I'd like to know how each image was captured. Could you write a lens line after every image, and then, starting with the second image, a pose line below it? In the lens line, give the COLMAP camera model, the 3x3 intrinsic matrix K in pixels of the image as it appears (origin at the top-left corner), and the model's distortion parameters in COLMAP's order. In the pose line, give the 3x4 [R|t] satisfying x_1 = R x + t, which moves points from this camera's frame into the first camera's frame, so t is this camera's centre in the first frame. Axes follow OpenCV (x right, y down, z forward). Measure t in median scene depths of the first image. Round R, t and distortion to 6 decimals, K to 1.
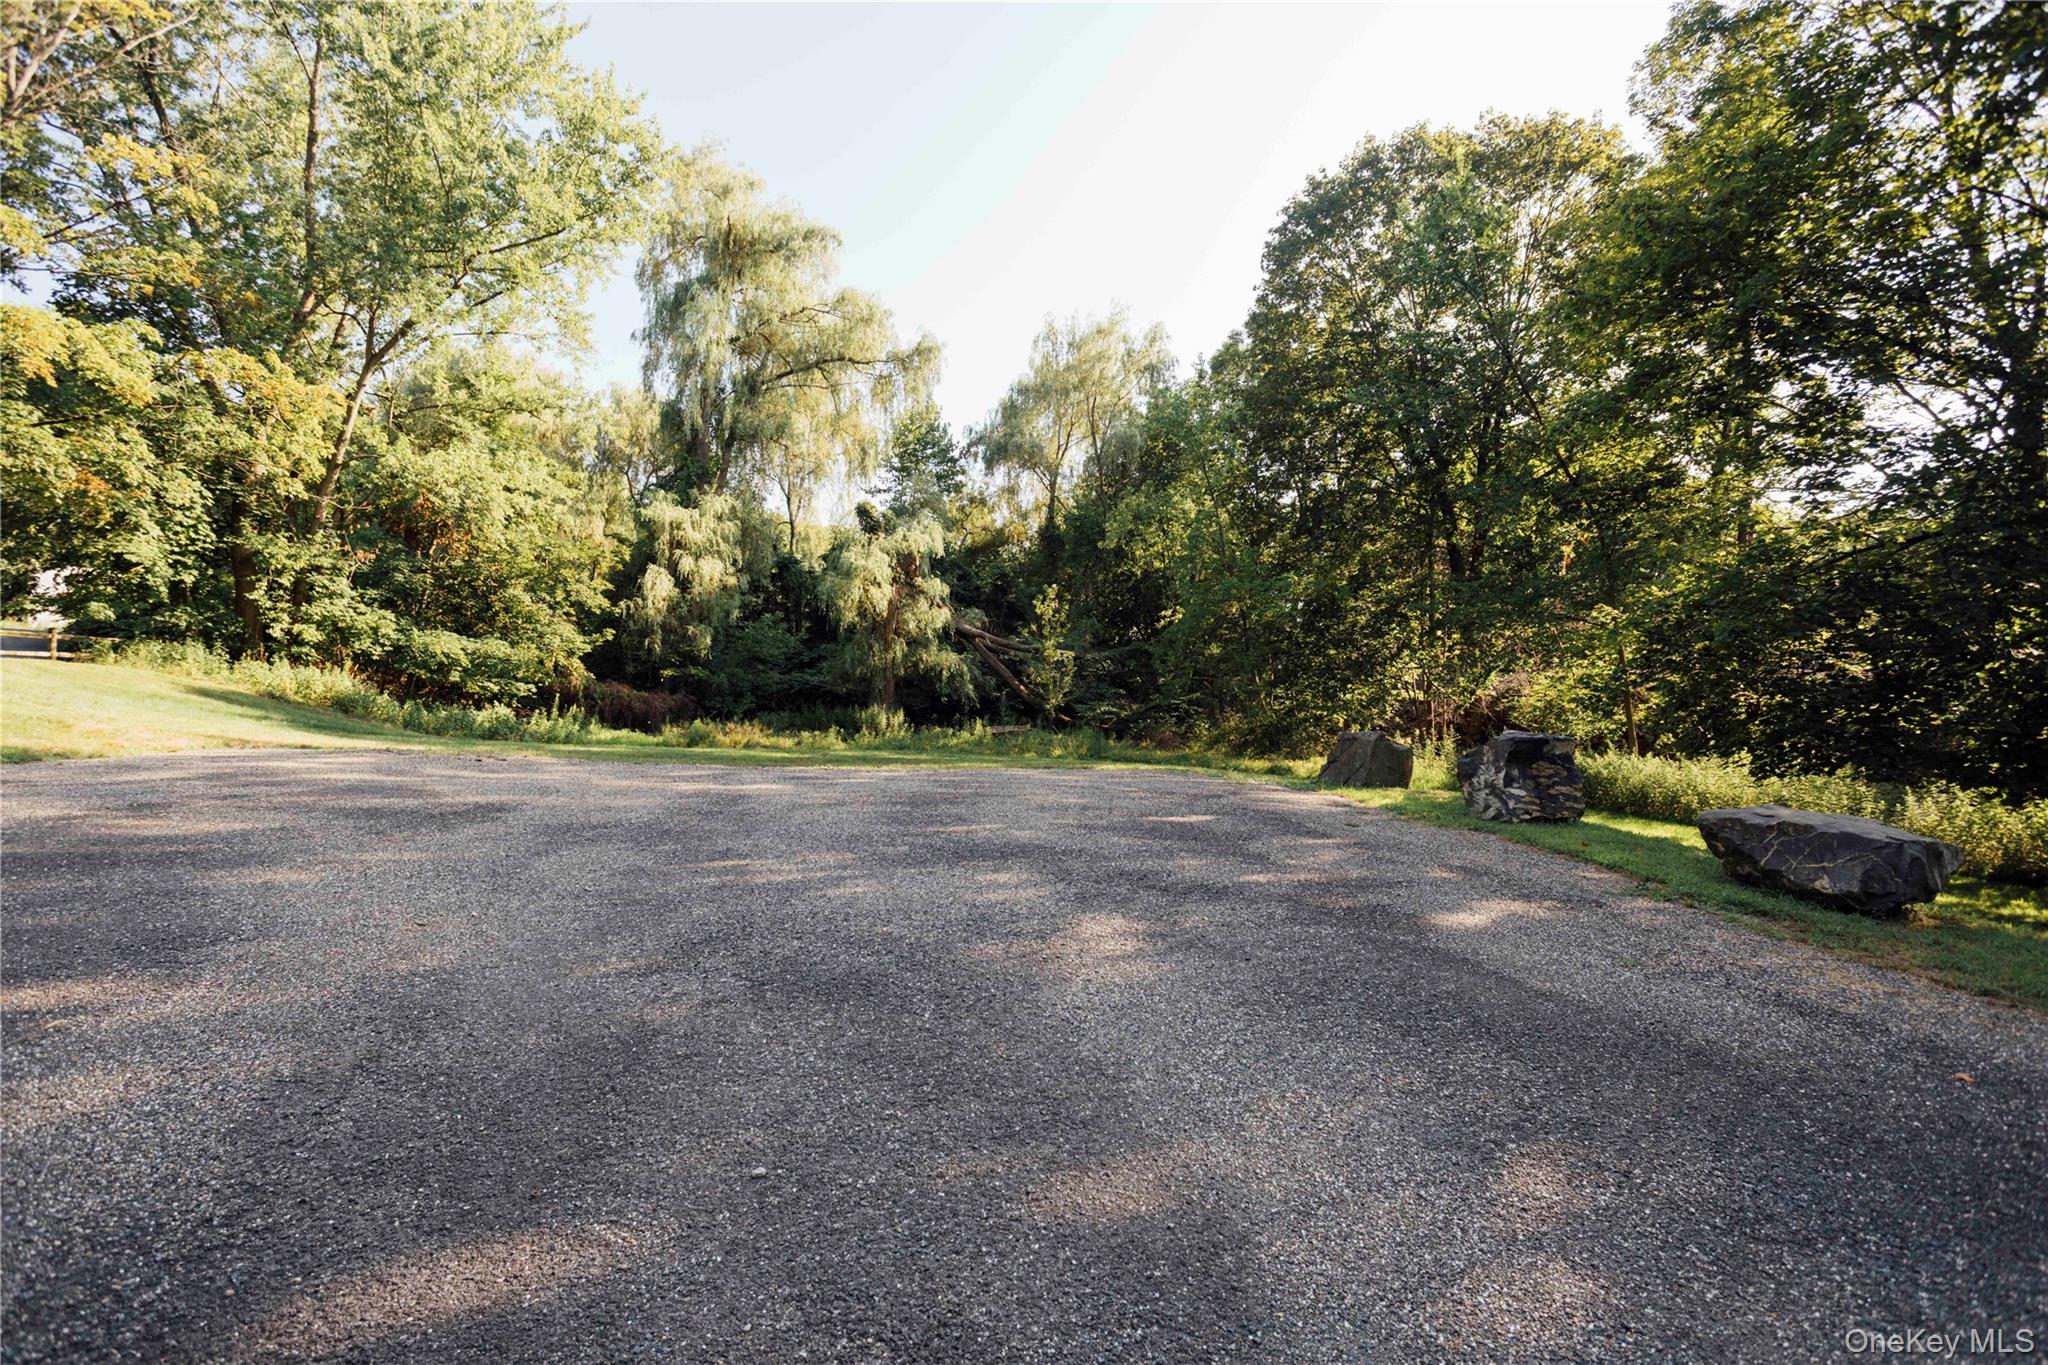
lens RADIAL K [[973.8, 0, 1019.9], [0, 973.8, 684.3], [0, 0, 1]] dist [-0.016854, 0.000635]
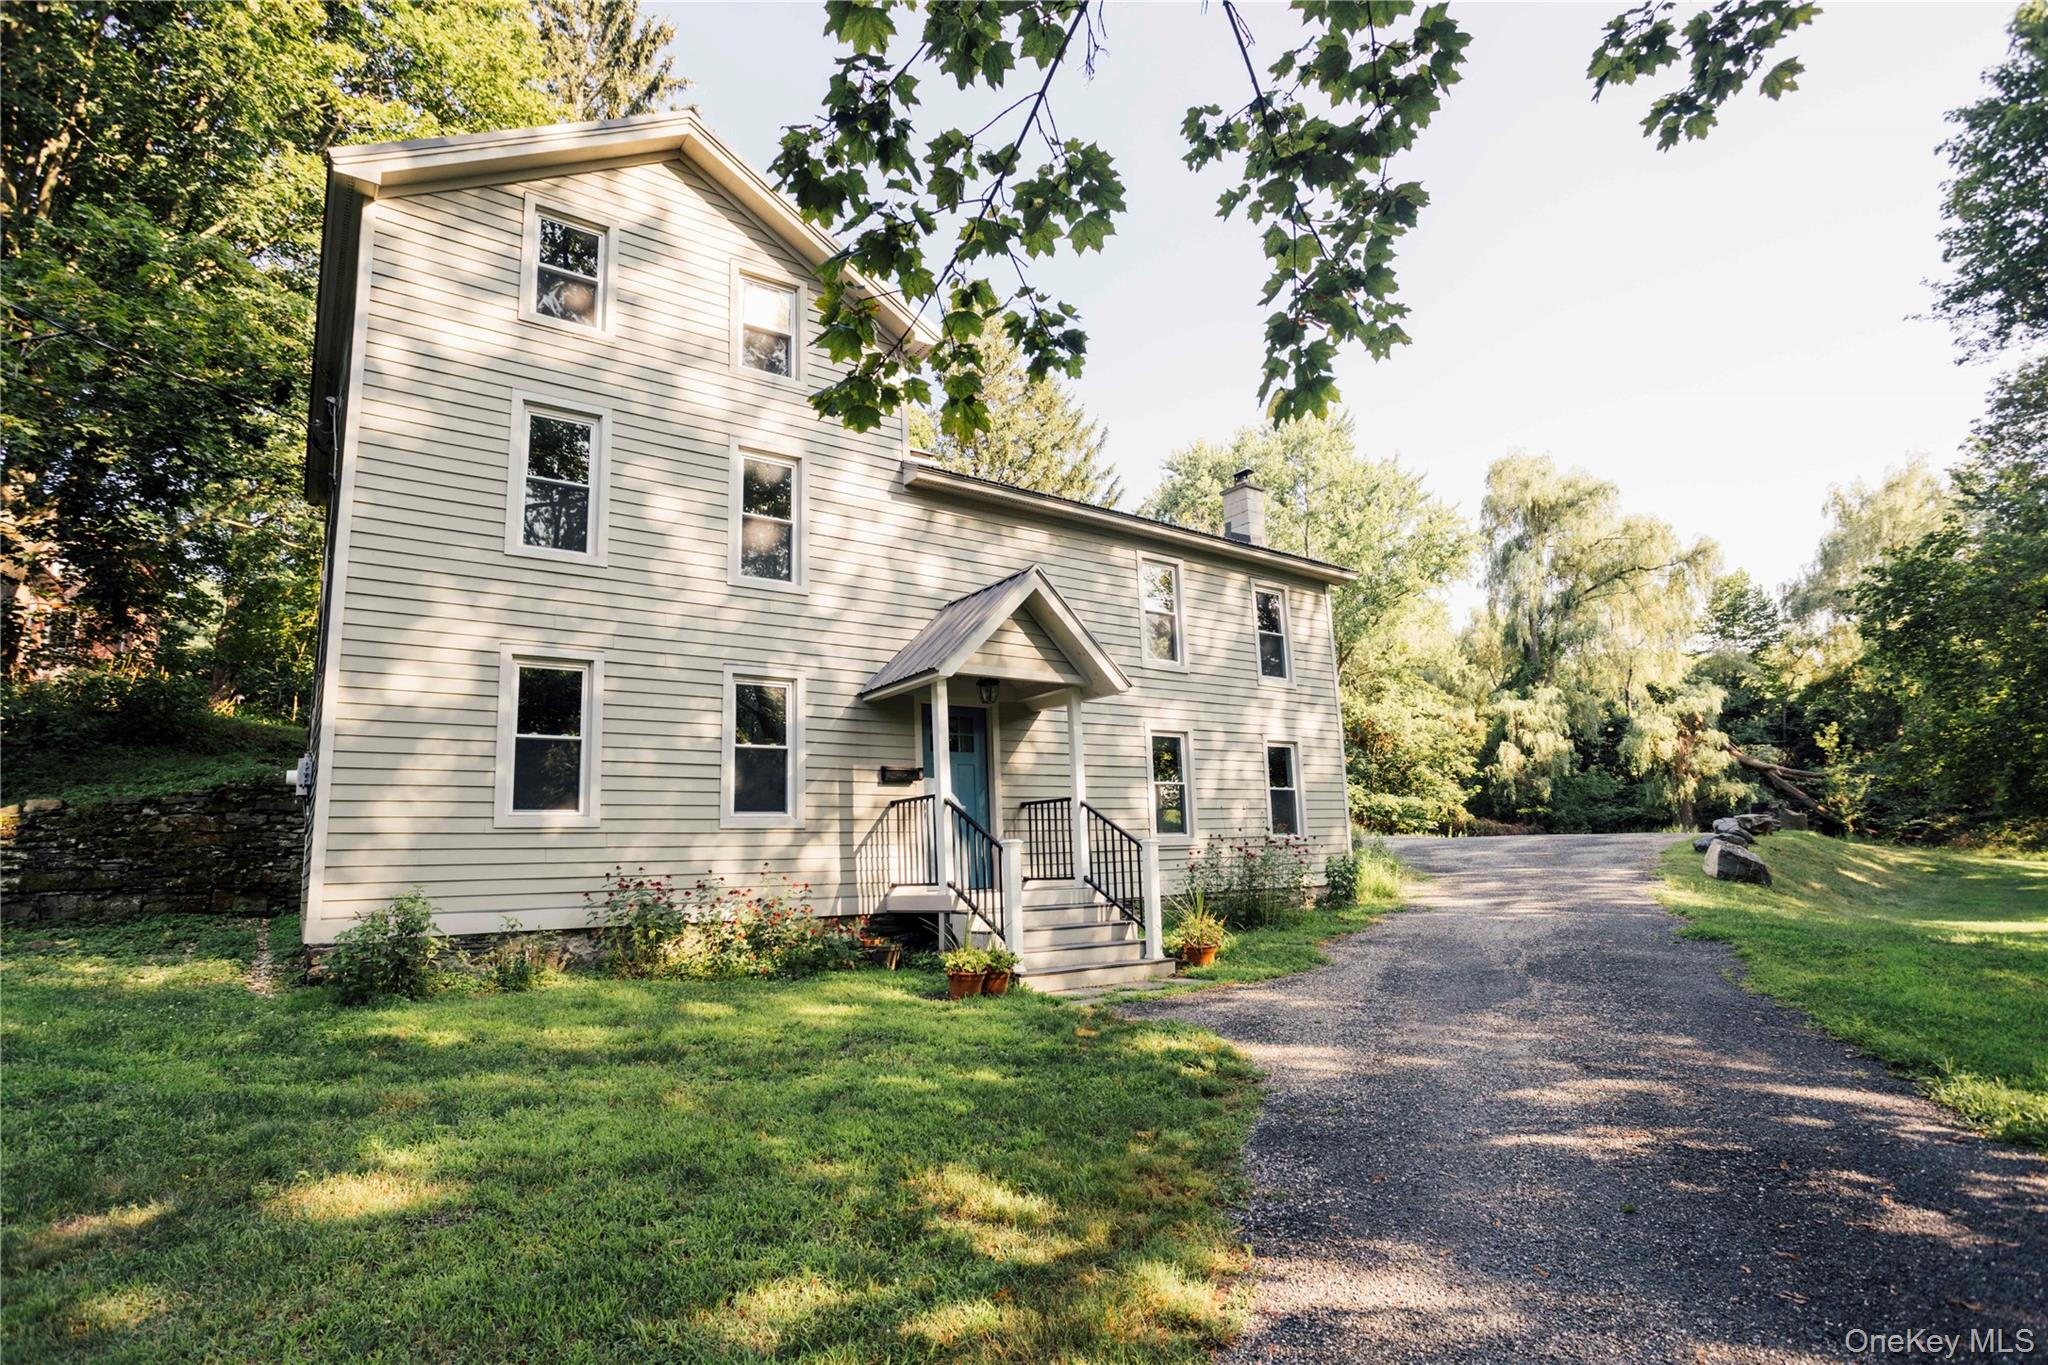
lens RADIAL K [[973.8, 0, 1017.5], [0, 973.8, 692.5], [0, 0, 1]] dist [-0.016854, 0.000635]
pose [[0.645312, -0.147402, -0.749563, 0.290341], [0.029481, 0.985282, -0.168375, 0.036212], [0.763350, 0.086556, 0.640160, -0.584478]]
